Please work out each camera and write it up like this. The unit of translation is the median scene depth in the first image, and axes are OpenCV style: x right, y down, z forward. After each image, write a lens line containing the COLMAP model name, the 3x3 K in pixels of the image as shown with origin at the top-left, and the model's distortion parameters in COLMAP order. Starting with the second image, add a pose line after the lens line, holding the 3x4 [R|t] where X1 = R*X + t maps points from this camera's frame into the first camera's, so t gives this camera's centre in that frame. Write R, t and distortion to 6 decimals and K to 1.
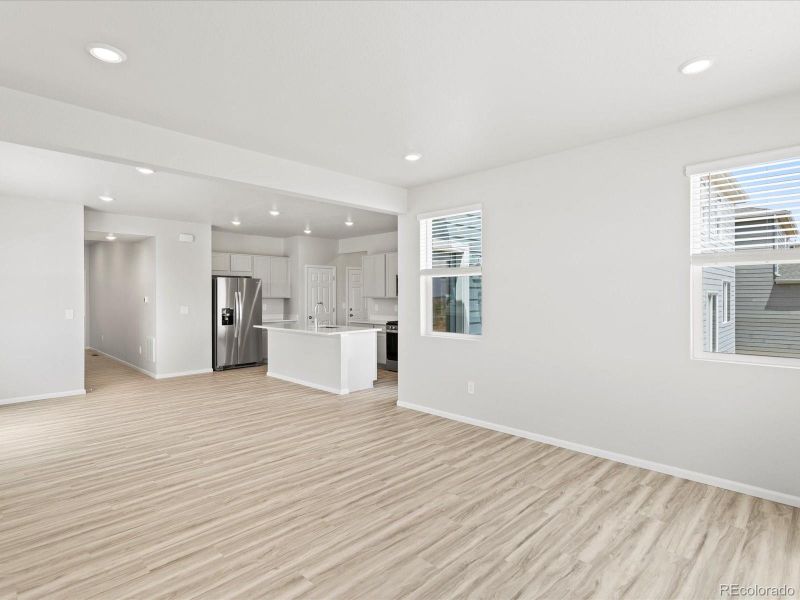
lens RADIAL K [[426.2, 0, 398.1], [0, 426.2, 298.8], [0, 0, 1]] dist [0.002158, 0.001882]
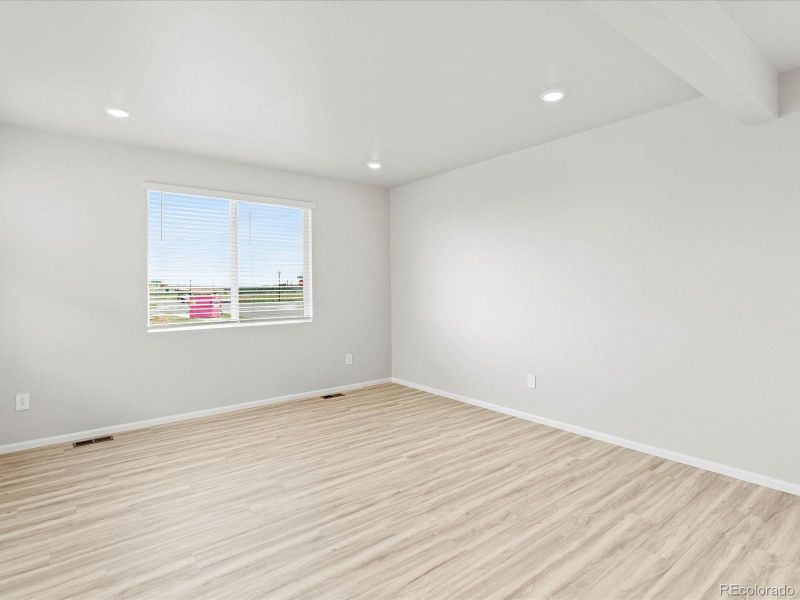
lens RADIAL K [[426.2, 0, 403.5], [0, 426.2, 293.9], [0, 0, 1]] dist [0.002158, 0.001882]
pose [[-0.994074, 0.007702, 0.108434, -0.210772], [0.009799, 0.999775, 0.018812, 0.006756], [-0.108265, 0.019763, -0.993926, 1.404433]]
